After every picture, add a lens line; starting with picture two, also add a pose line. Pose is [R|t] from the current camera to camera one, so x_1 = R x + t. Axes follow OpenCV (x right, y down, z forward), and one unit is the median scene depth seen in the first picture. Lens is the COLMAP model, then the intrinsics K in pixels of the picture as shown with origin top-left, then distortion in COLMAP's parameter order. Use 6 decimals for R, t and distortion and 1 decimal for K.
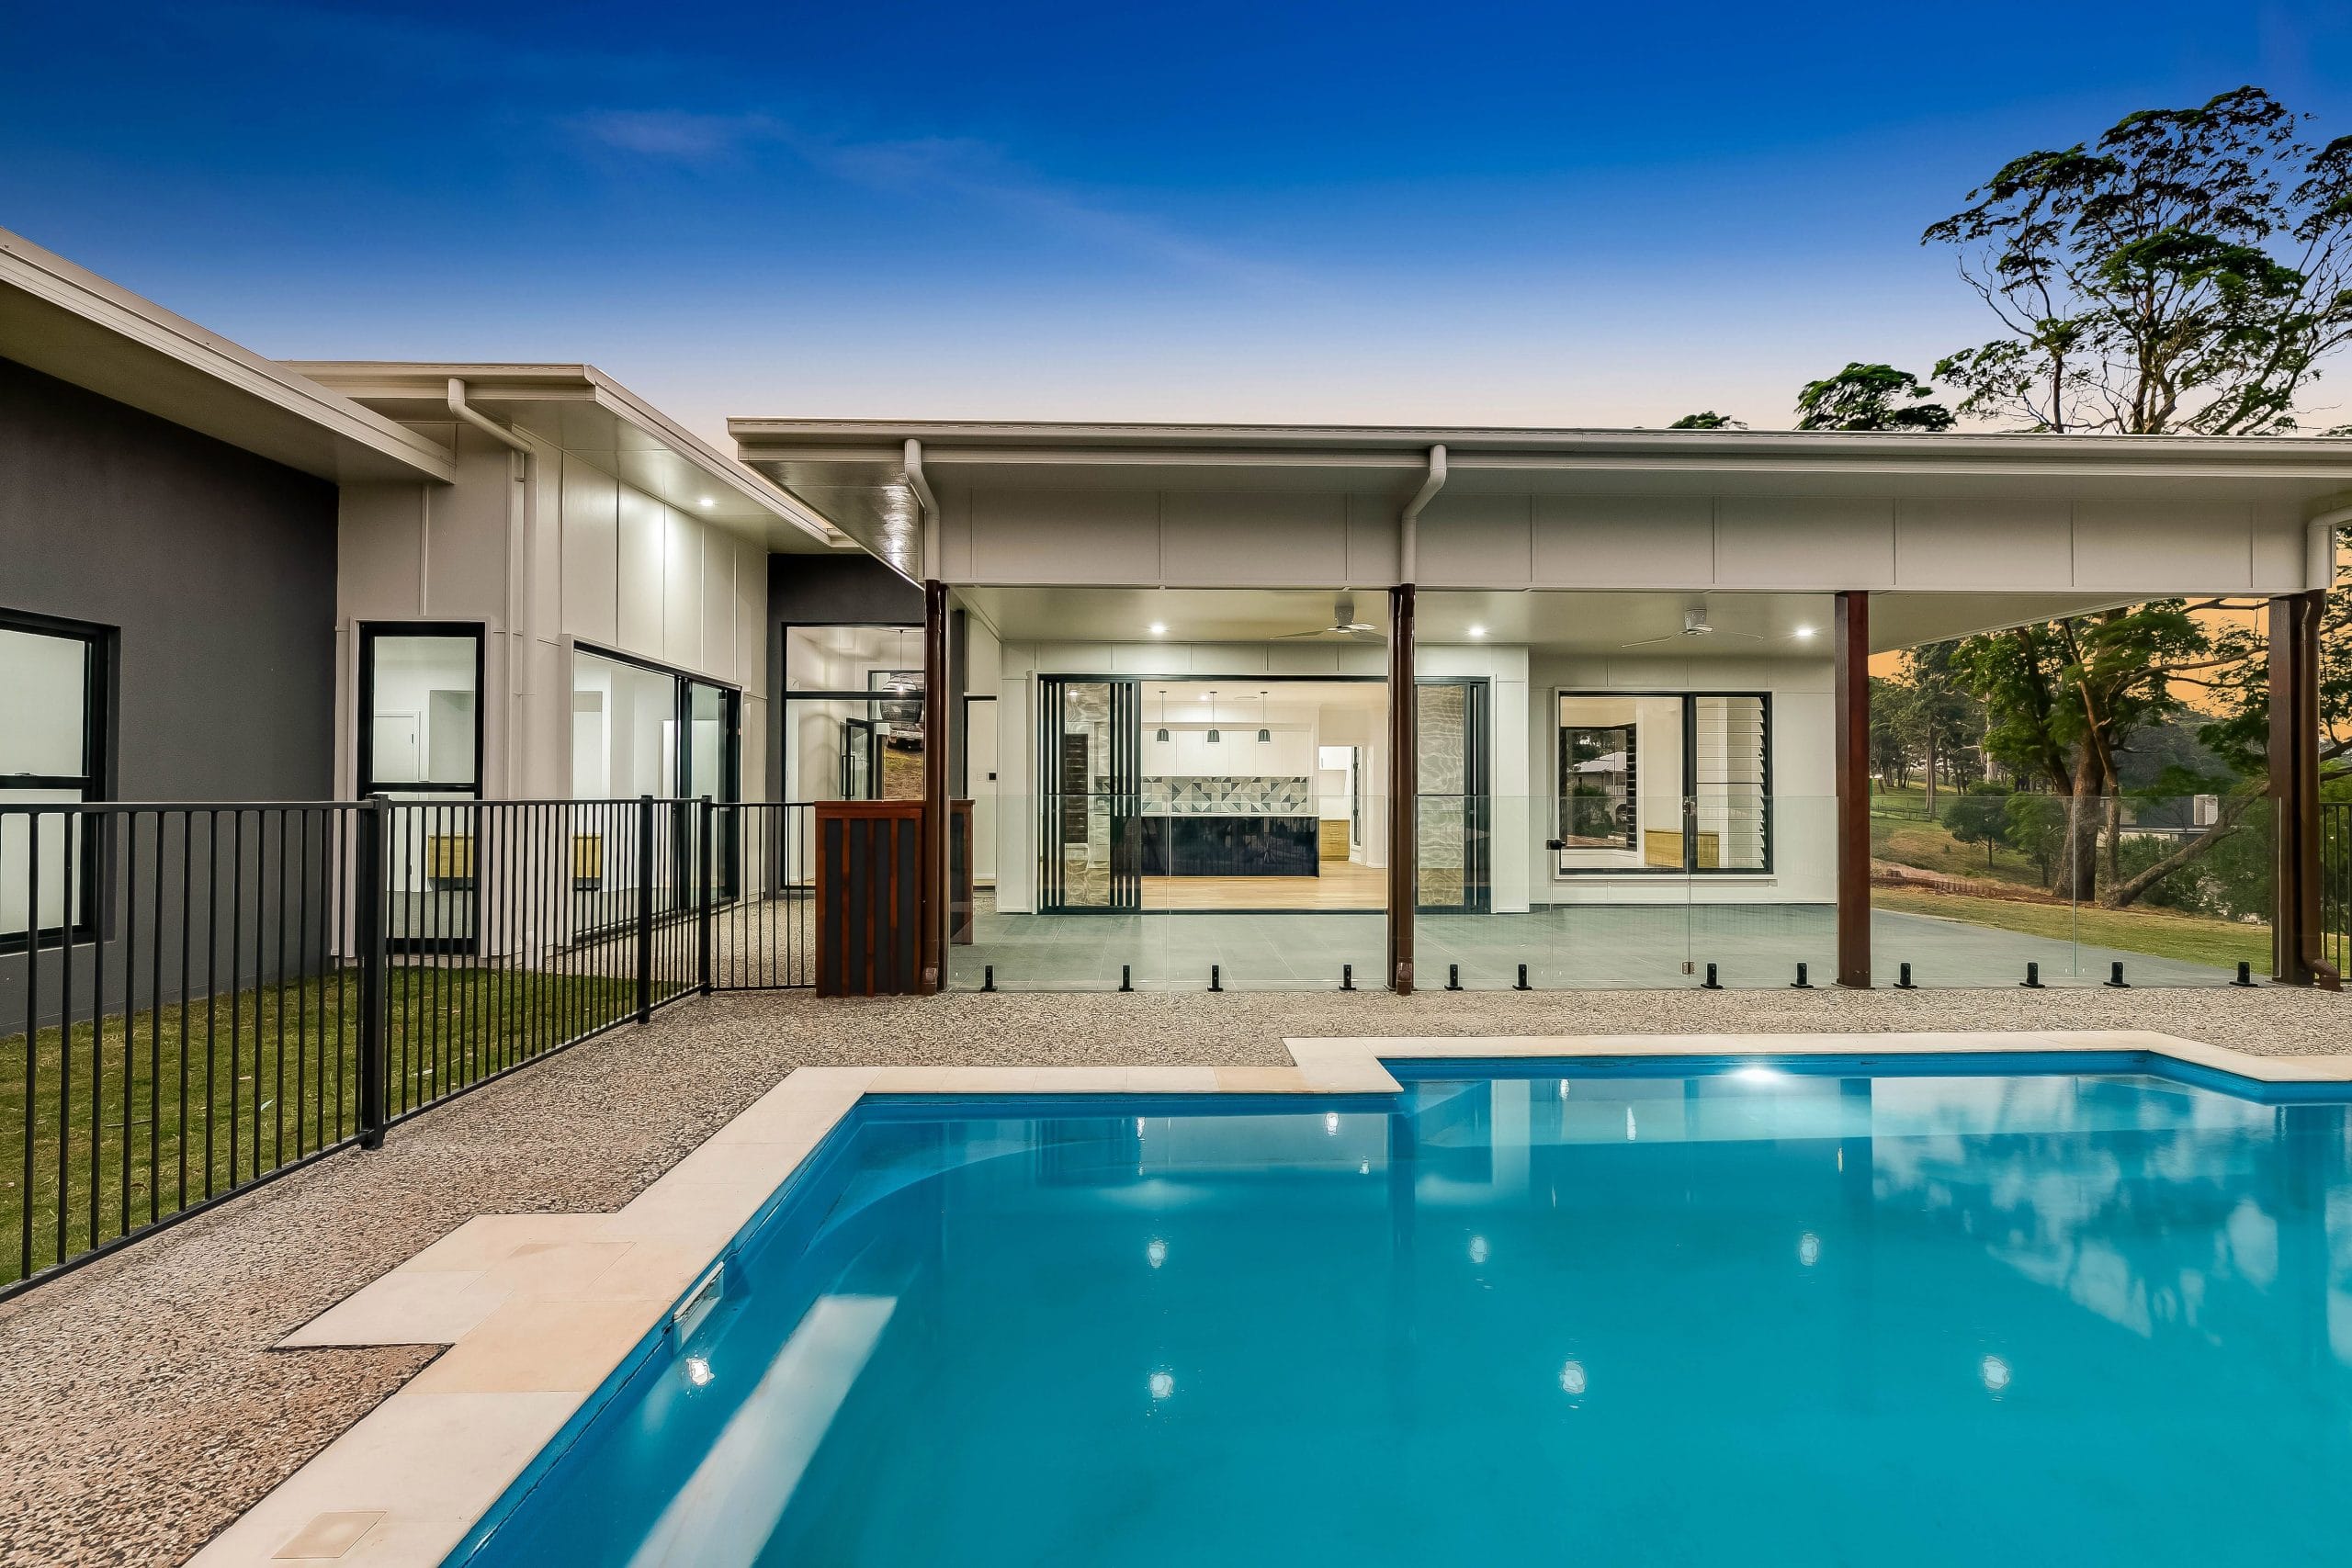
lens RADIAL K [[966.5, 0, 1159.9], [0, 966.5, 786.2], [0, 0, 1]] dist [-0.000811, -0.000114]
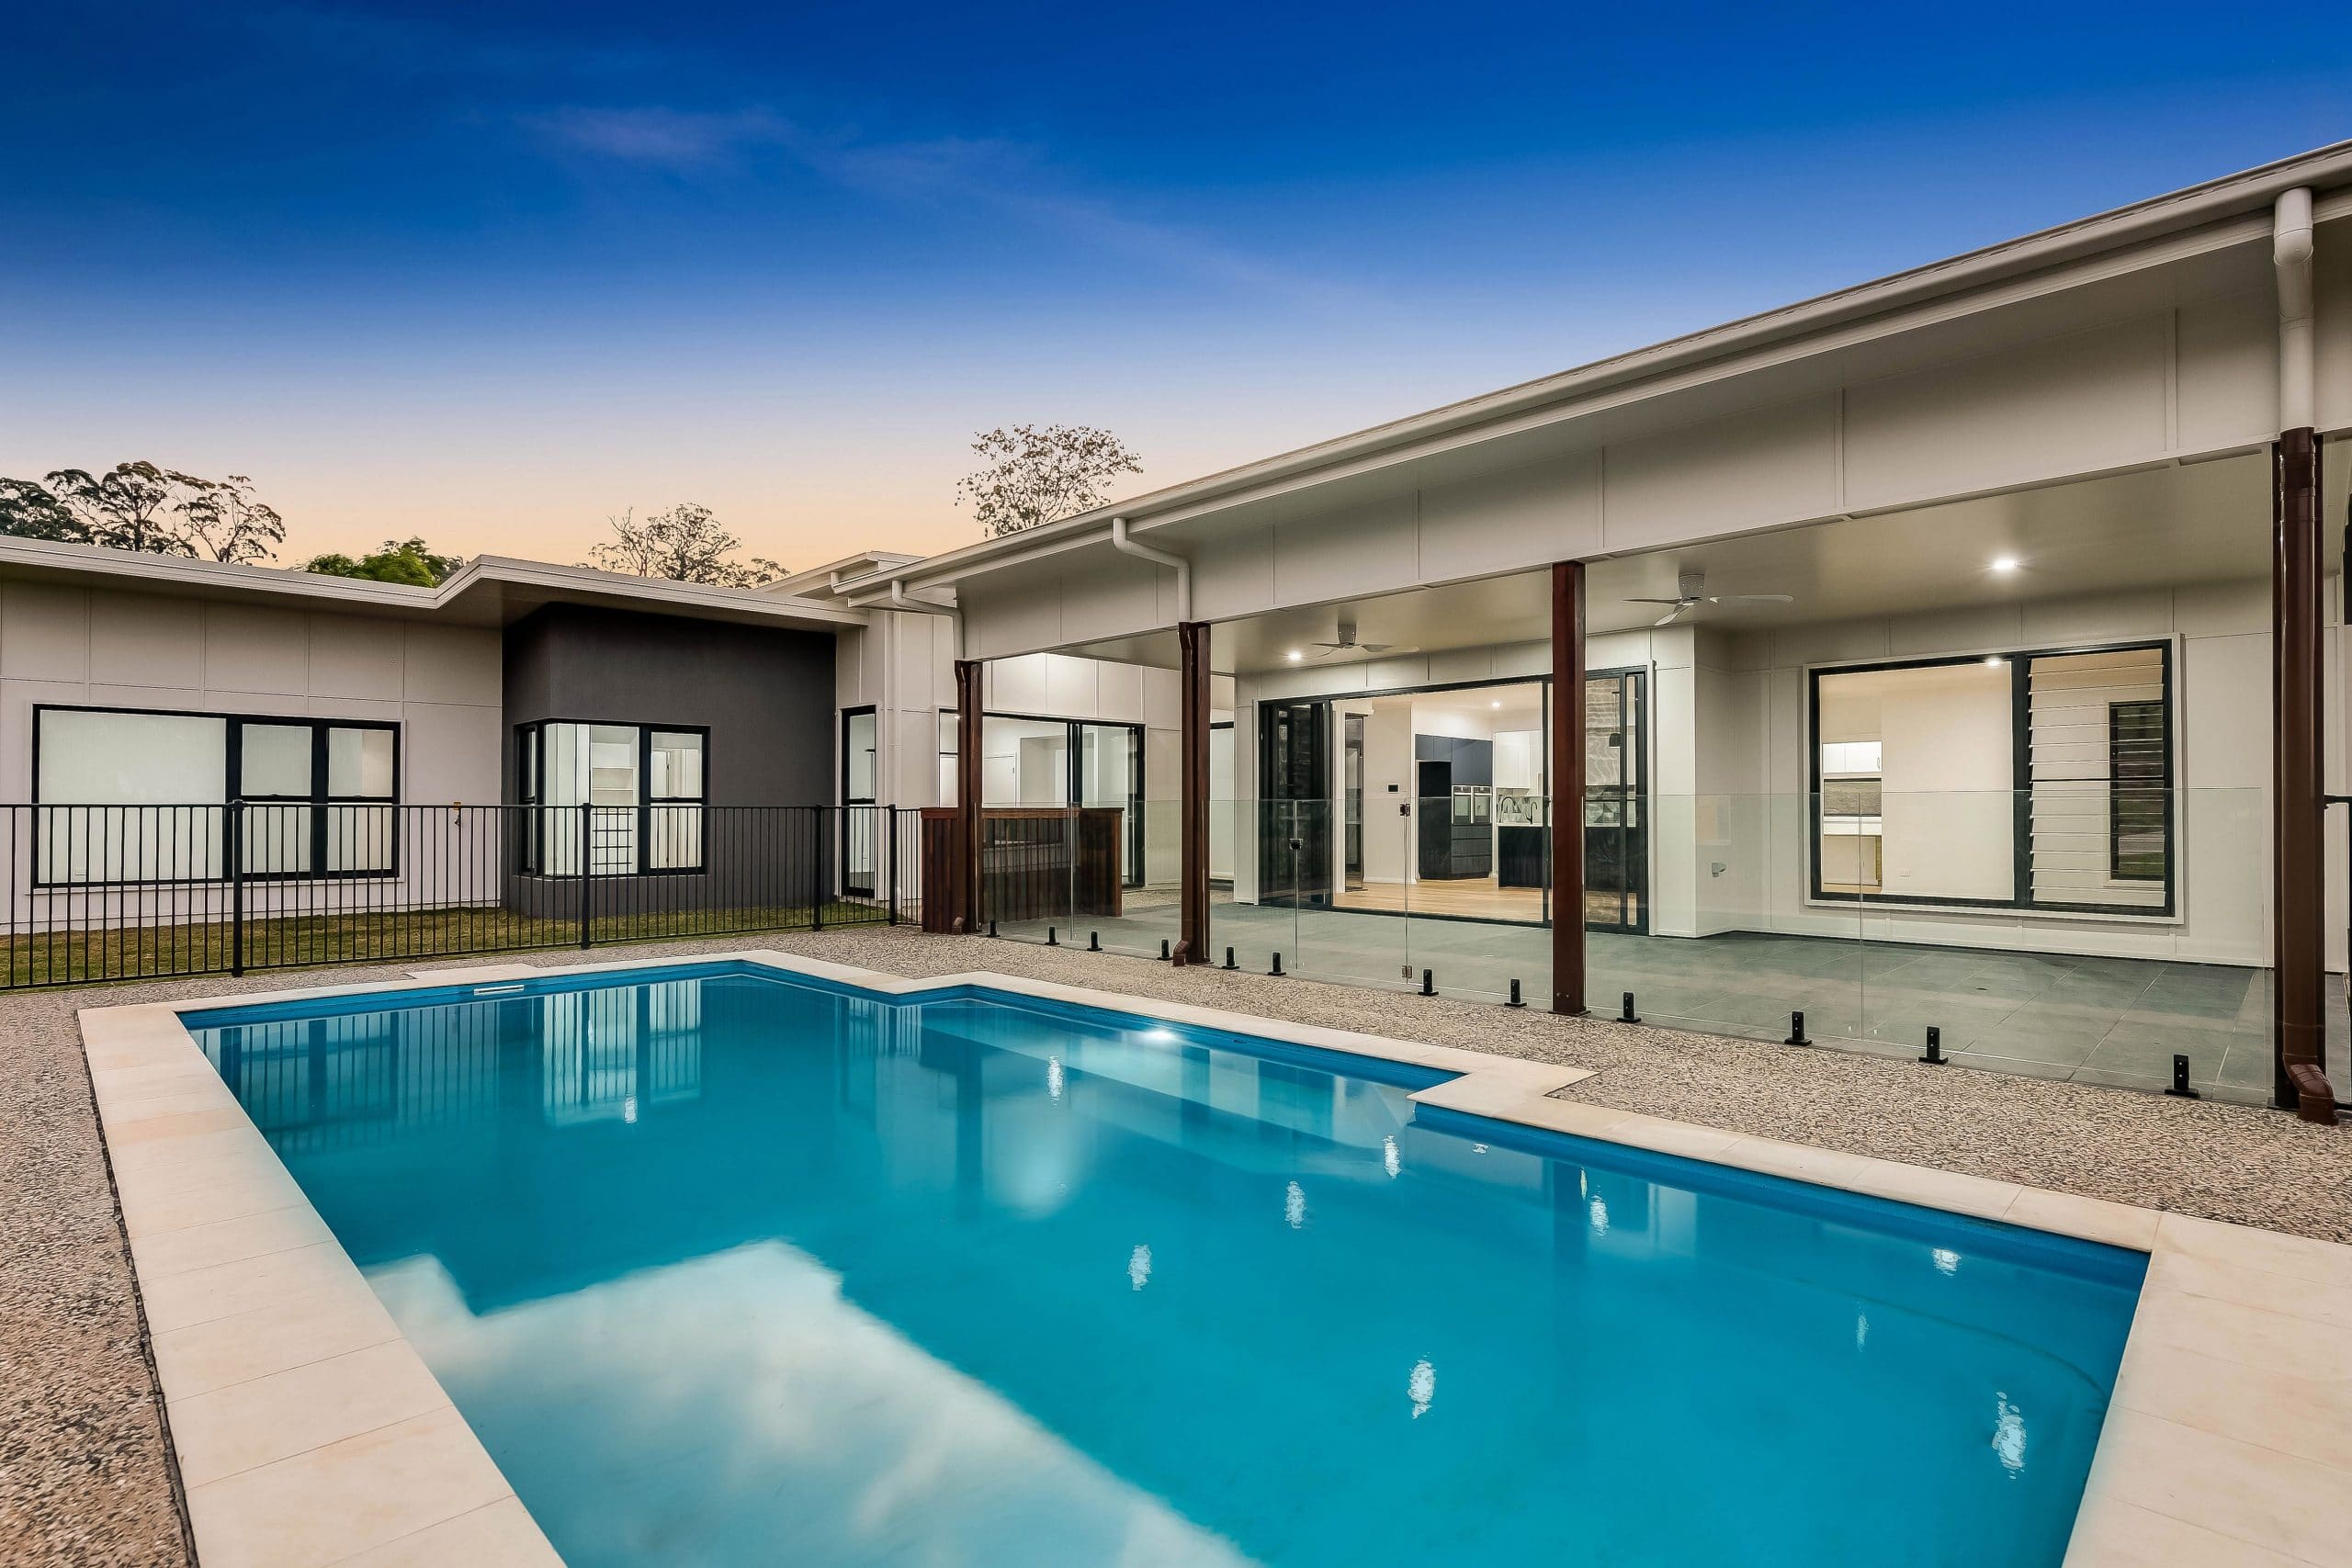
lens RADIAL K [[966.5, 0, 1159.9], [0, 966.5, 786.2], [0, 0, 1]] dist [-0.000811, -0.000114]
pose [[0.733659, -0.019492, -0.679238, 0.814830], [0.008986, 0.999779, -0.018984, 0.012574], [0.679459, 0.007824, 0.733672, 0.083293]]
